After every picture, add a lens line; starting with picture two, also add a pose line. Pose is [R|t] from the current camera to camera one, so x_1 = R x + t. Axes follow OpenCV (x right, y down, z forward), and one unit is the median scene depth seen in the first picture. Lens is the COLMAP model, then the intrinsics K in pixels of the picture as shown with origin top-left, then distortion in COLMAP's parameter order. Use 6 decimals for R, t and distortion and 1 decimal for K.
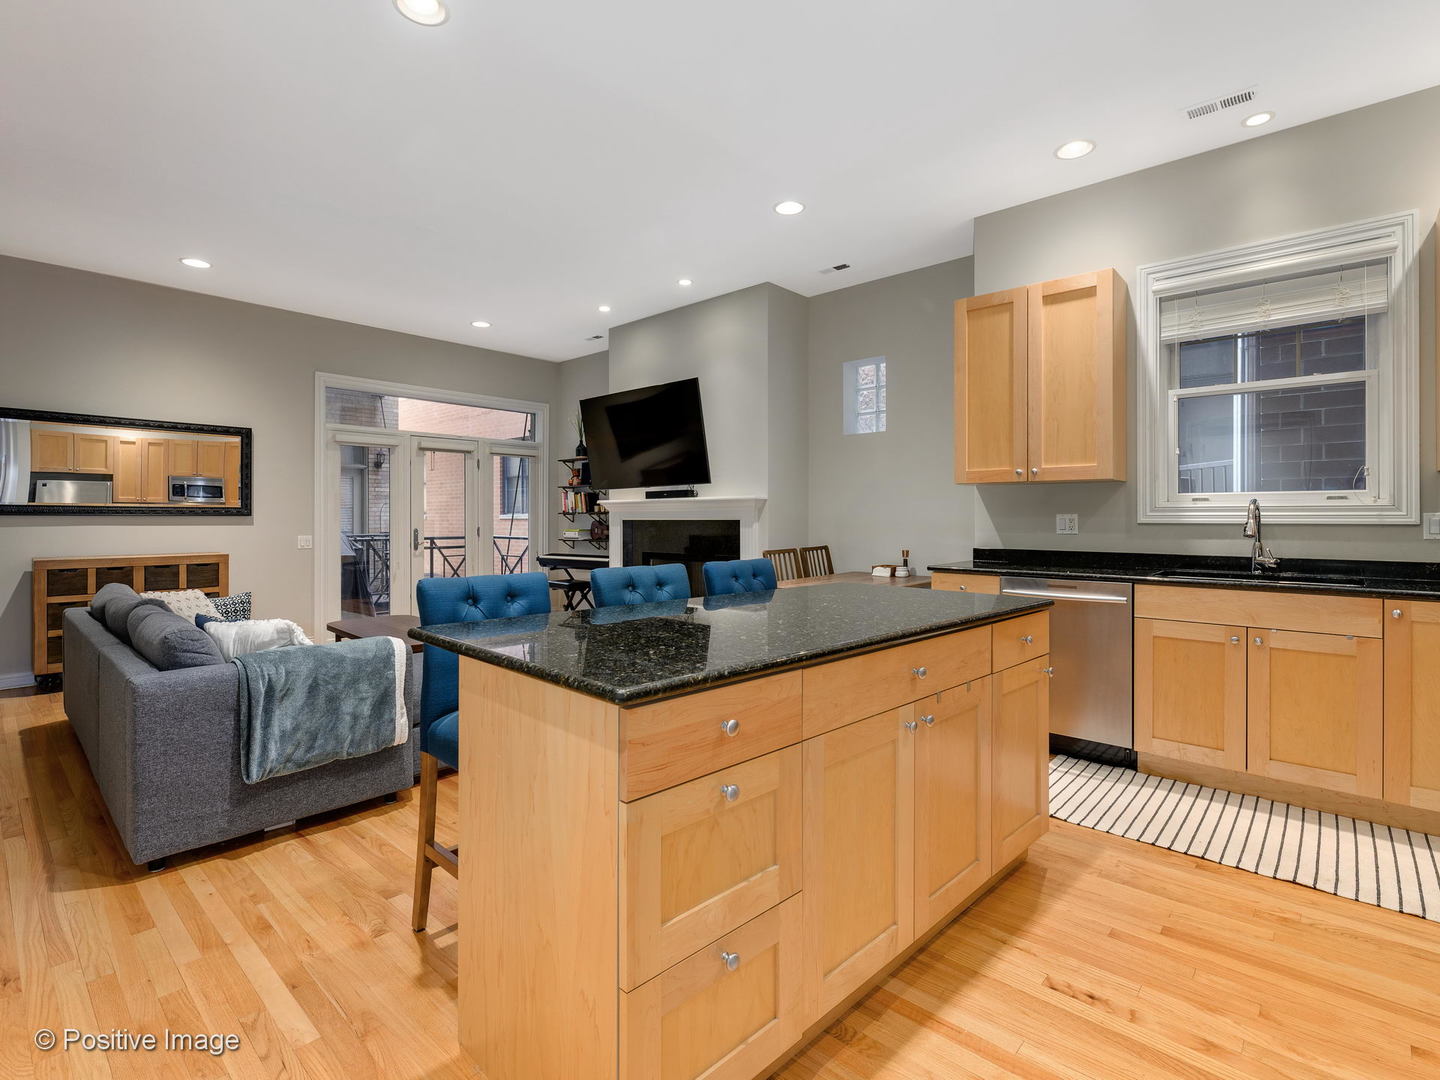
lens RADIAL K [[703.4, 0, 704.1], [0, 703.4, 506.4], [0, 0, 1]] dist [0.000198, -0.003939]
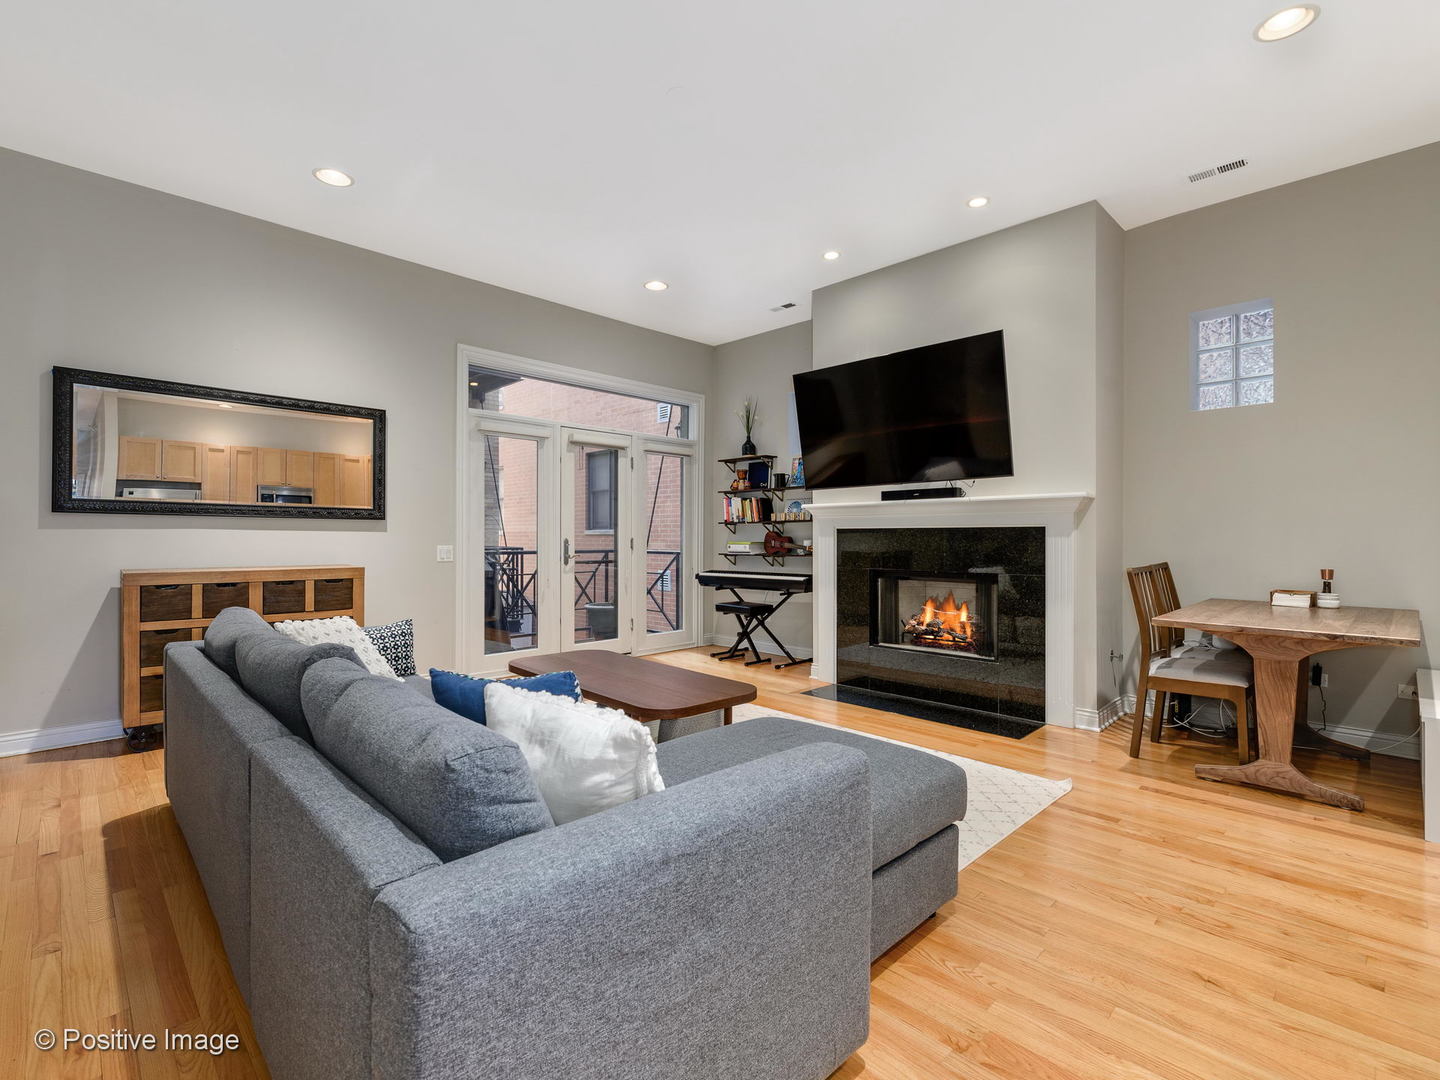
lens RADIAL K [[675.7, 0, 713.9], [0, 675.7, 531.1], [0, 0, 1]] dist [0.000399, -0.001049]
pose [[0.999136, 0.006491, -0.041046, -0.300860], [-0.006210, 0.999956, 0.006965, 0.023478], [0.041090, -0.006704, 0.999133, 0.311099]]
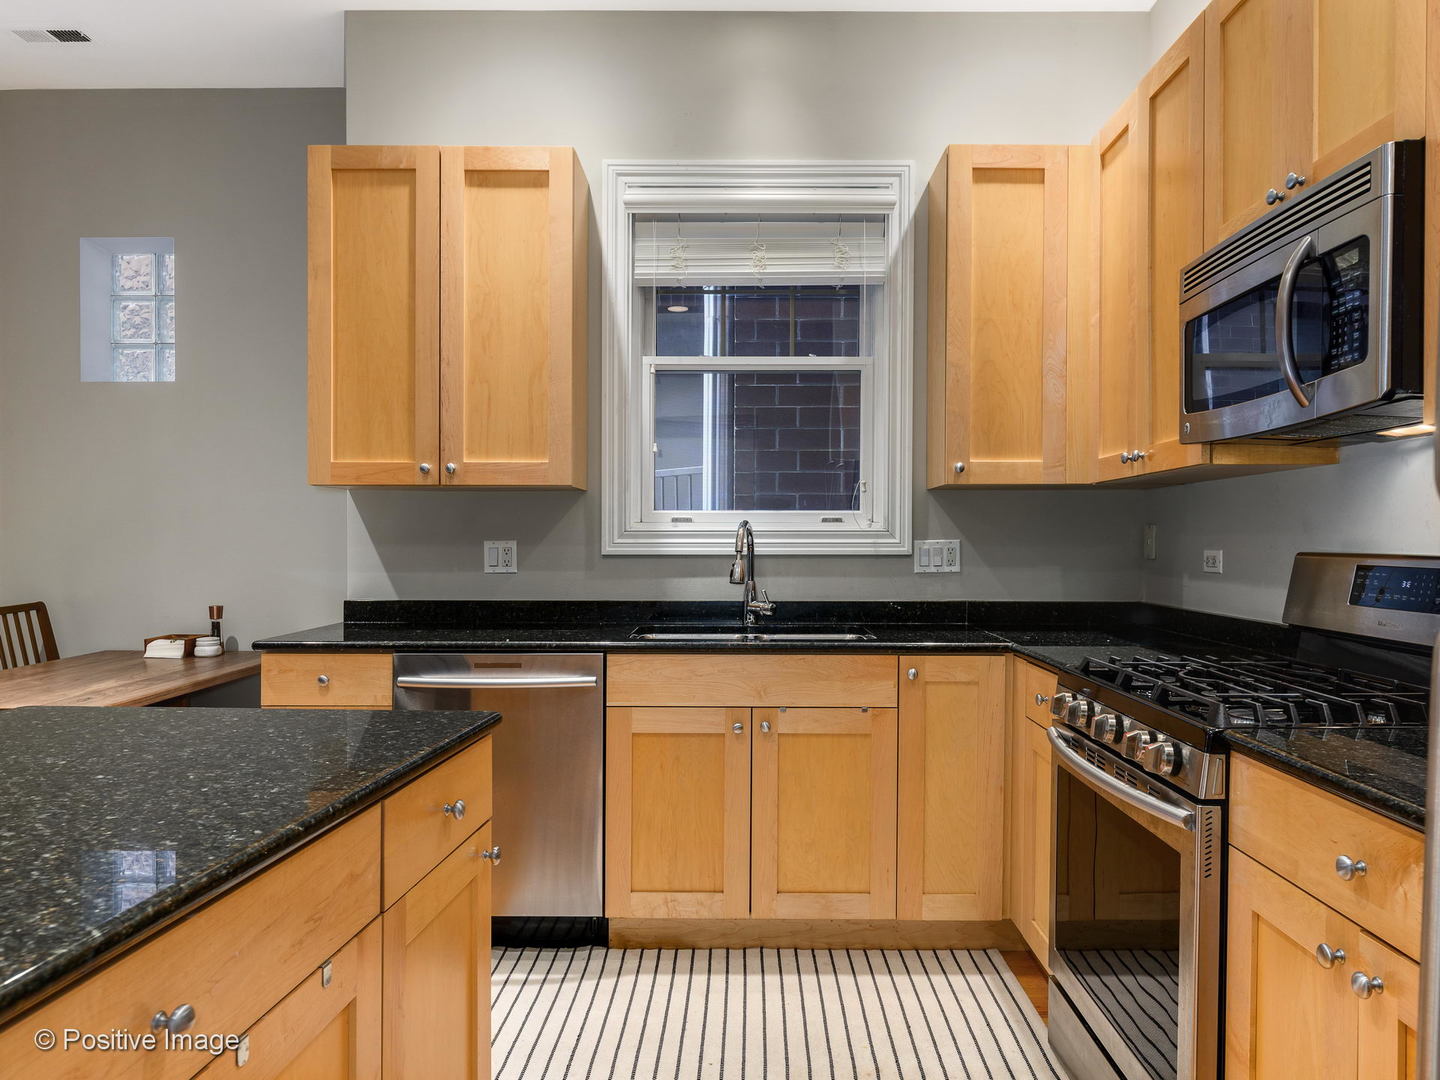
lens RADIAL K [[1011.8, 0, 774.2], [0, 1011.8, 551.8], [0, 0, 1]] dist [-0.004932, 0.009241]
pose [[0.716327, -0.011385, 0.697672, 0.054952], [-0.009694, 0.999608, 0.026265, -0.003609], [-0.697697, -0.025578, 0.715936, 0.154128]]
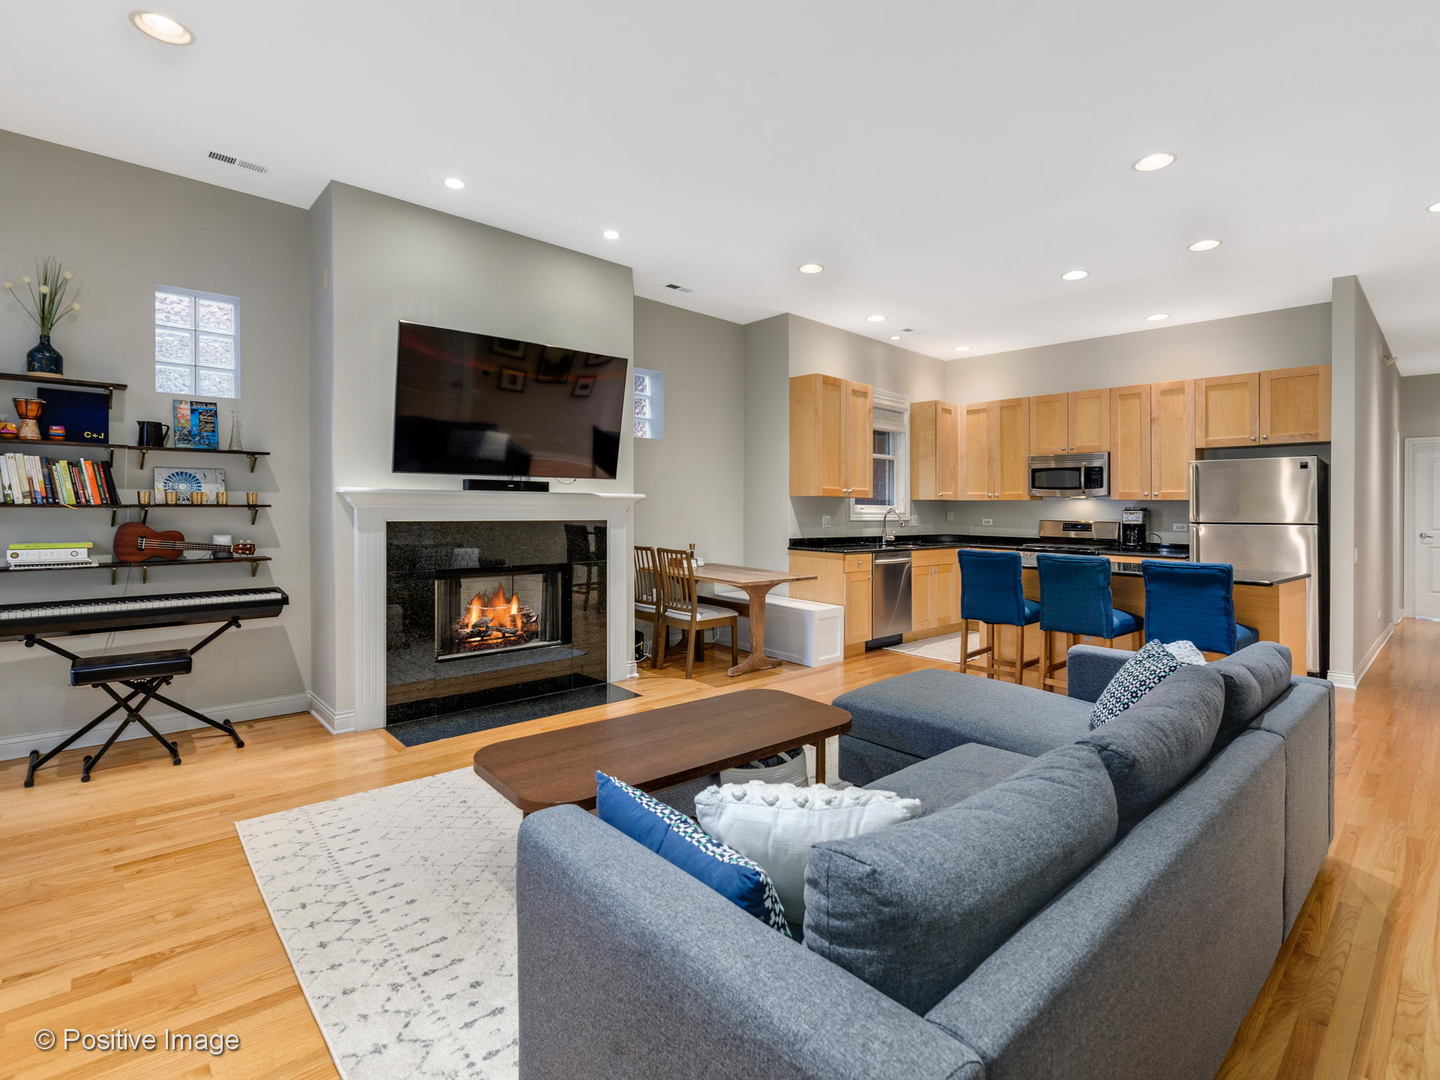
lens RADIAL K [[769.1, 0, 654.1], [0, 769.1, 507.3], [0, 0, 1]] dist [-0.019639, 0.001163]
pose [[0.057608, 0.001968, 0.998337, -1.019119], [-0.025434, 0.999676, -0.000503, 0.001683], [-0.998015, -0.025363, 0.057639, 0.987109]]
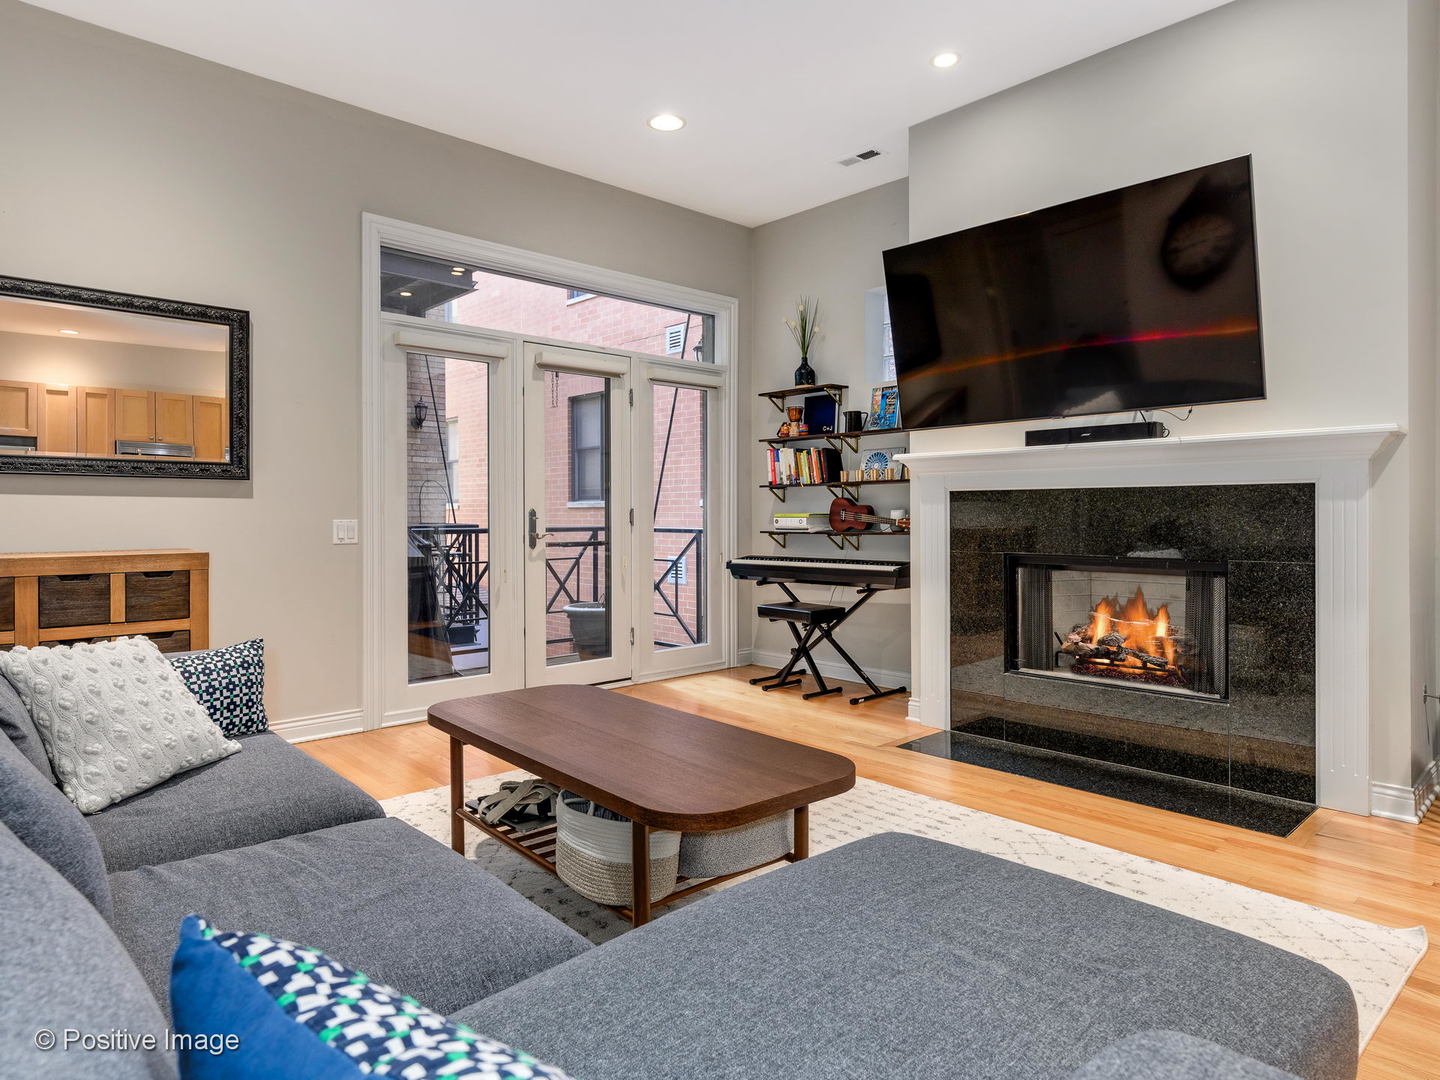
lens RADIAL K [[877.7, 0, 727.4], [0, 877.7, 512.4], [0, 0, 1]] dist [0.004141, -0.006164]
pose [[0.998686, 0.002847, -0.051160, -0.330486], [-0.002029, 0.999870, 0.016027, 0.033392], [0.051199, -0.015902, 0.998562, 0.473785]]
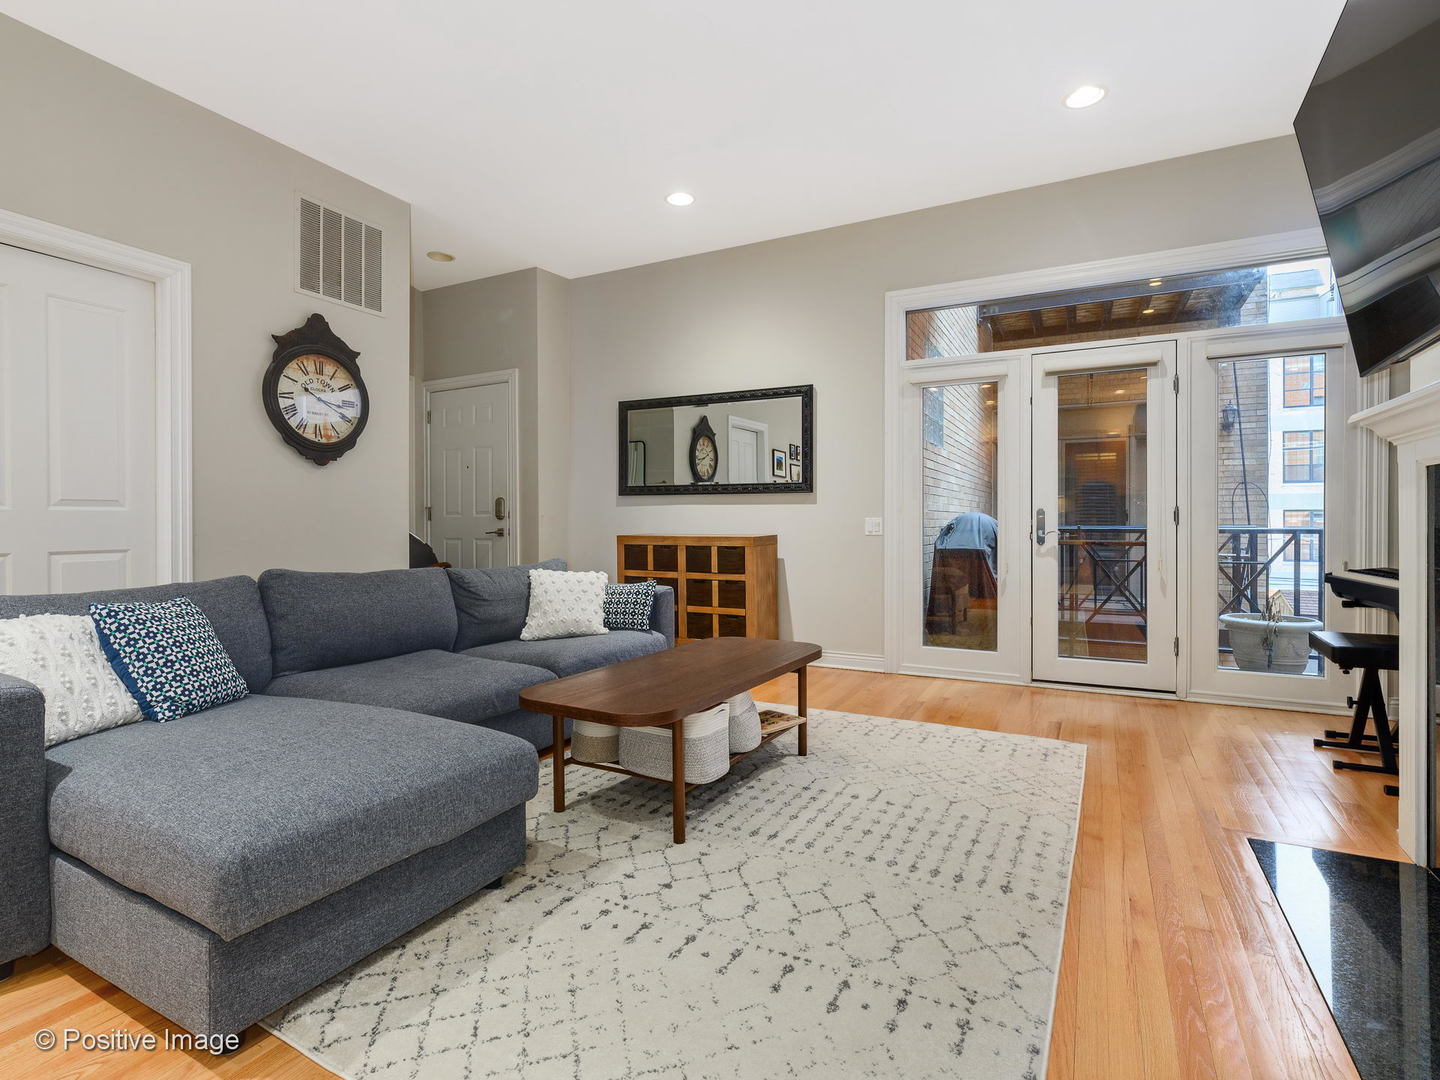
lens RADIAL K [[703.4, 0, 695.5], [0, 703.4, 521.8], [0, 0, 1]] dist [0.000198, -0.003939]
pose [[0.275705, 0.004451, -0.961232, 0.122378], [0.017314, 0.999804, 0.009596, 0.047246], [0.961086, -0.019288, 0.275574, 0.823666]]
